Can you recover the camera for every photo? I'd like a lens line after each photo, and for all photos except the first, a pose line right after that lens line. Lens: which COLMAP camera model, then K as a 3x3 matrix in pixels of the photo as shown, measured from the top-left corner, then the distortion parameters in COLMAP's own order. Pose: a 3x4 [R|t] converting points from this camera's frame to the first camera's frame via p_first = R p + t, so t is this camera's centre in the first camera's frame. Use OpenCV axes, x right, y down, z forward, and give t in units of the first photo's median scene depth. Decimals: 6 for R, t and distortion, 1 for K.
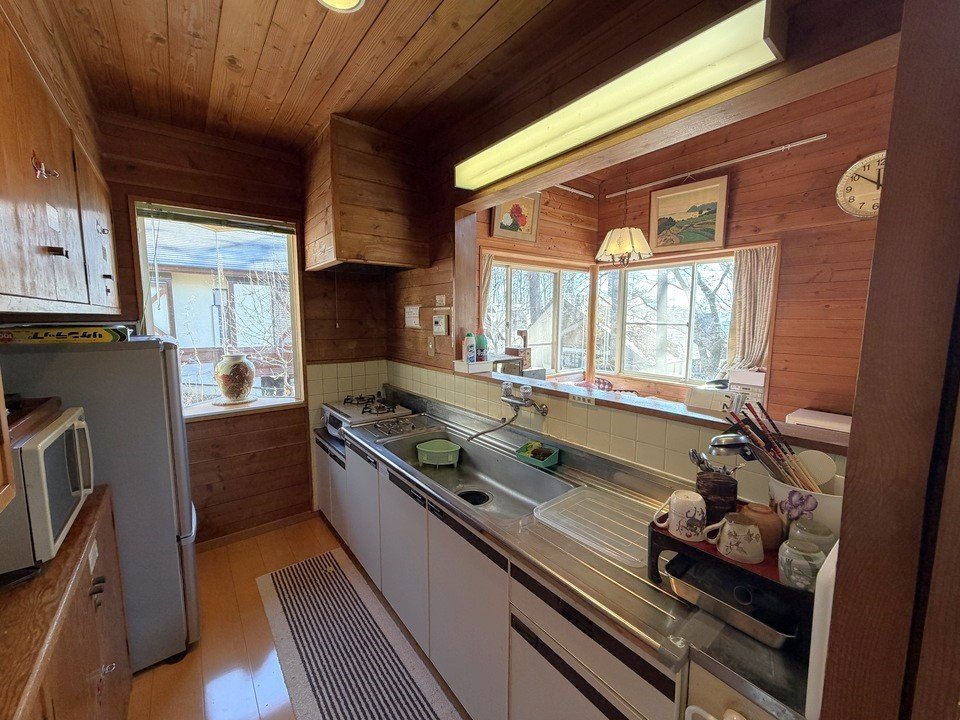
lens RADIAL K [[389.4, 0, 480.0], [0, 389.4, 360.0], [0, 0, 1]] dist [-0.002655, 0.000000]
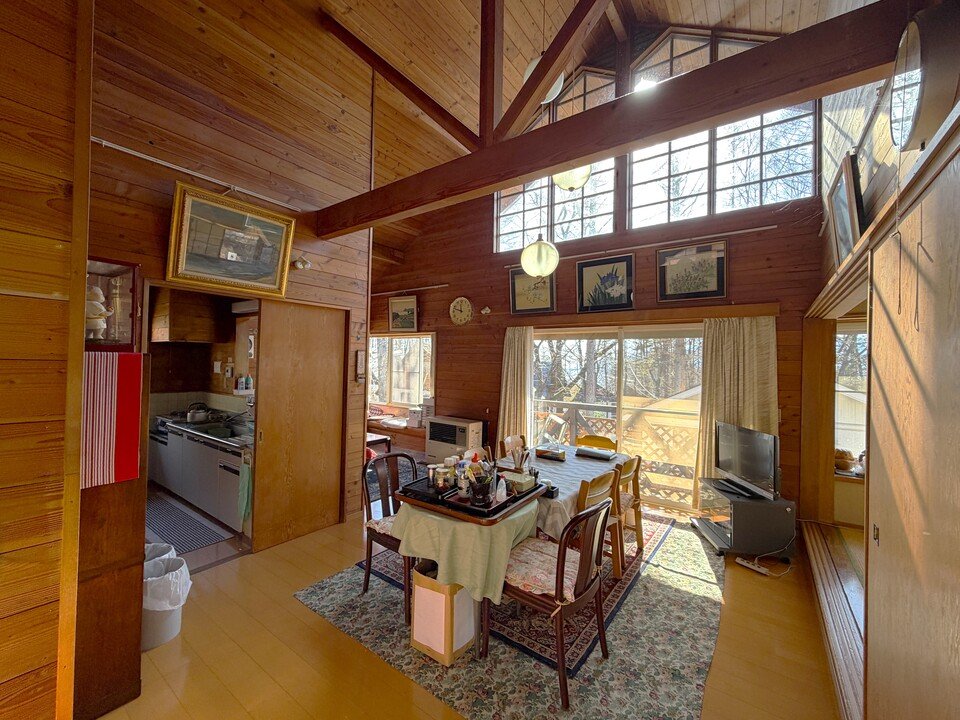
lens RADIAL K [[389.4, 0, 480.0], [0, 389.4, 360.0], [0, 0, 1]] dist [-0.002655, 0.000000]
pose [[0.958259, 0.018603, 0.285297, 0.509499], [0.014690, 0.993359, -0.114113, 0.087017], [-0.285525, 0.113540, 0.951622, -1.159636]]
